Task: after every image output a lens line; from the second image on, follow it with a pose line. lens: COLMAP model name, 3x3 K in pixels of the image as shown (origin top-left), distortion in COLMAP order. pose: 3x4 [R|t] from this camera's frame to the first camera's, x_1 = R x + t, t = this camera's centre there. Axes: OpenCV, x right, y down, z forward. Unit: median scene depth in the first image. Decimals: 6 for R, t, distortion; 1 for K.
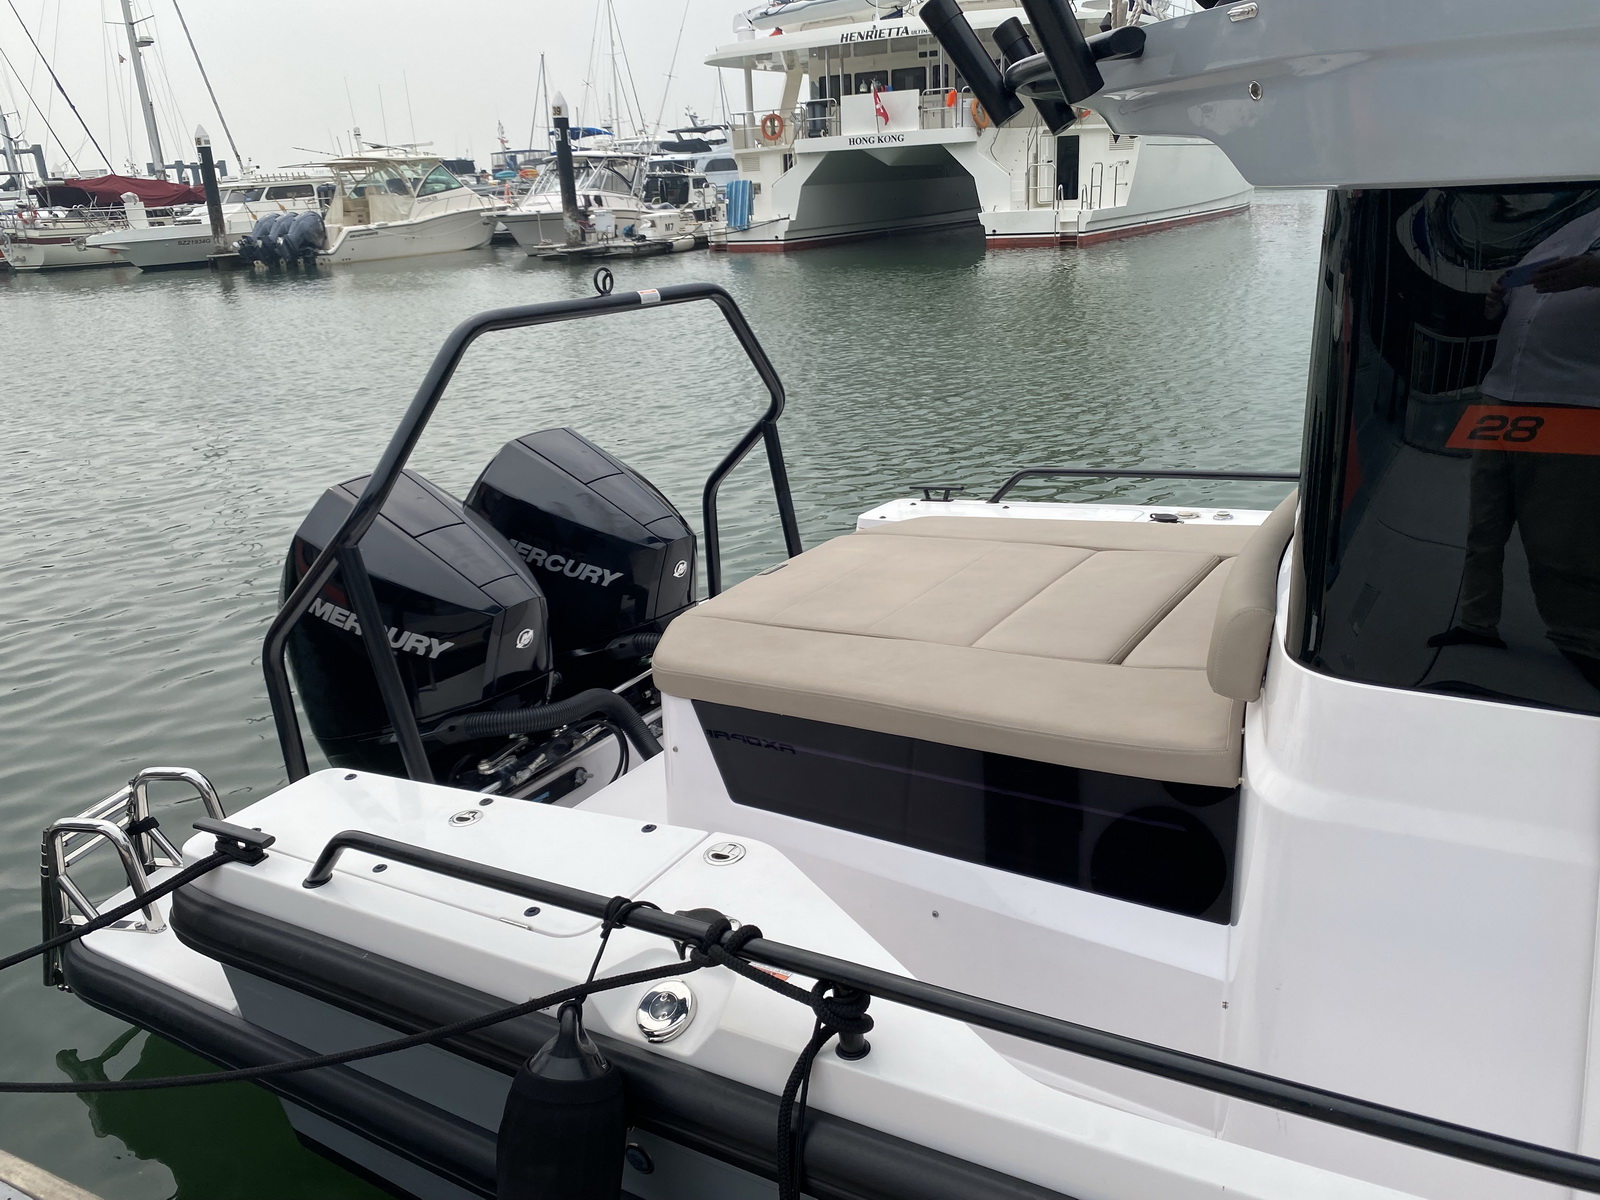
lens RADIAL K [[1219.1, 0, 800.0], [0, 1219.1, 600.0], [0, 0, 1]] dist [0.009270, 0.000060]
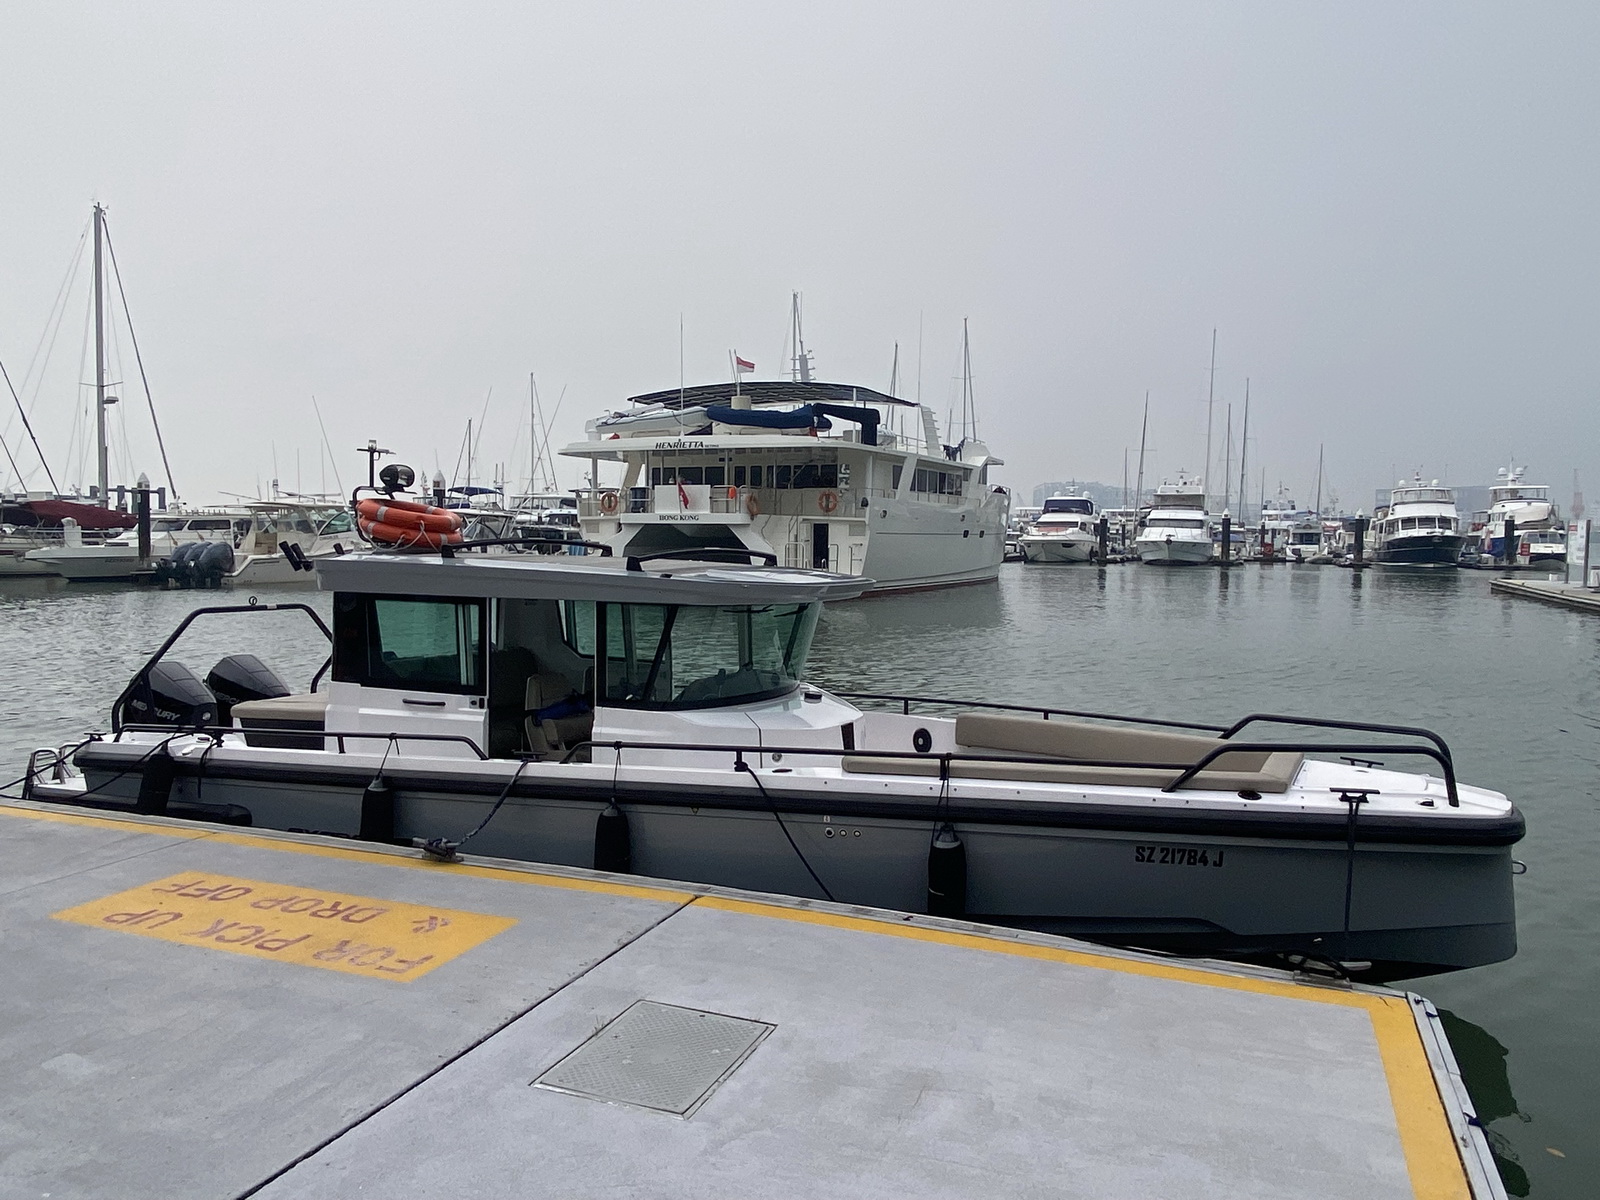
lens RADIAL K [[1117.2, 0, 803.5], [0, 1117.2, 593.3], [0, 0, 1]] dist [-0.001264, -0.003855]
pose [[0.992790, 0.057560, 0.105138, 0.062514], [-0.025835, 0.959293, -0.281228, 0.031826], [-0.117046, 0.276484, 0.953864, -0.123482]]
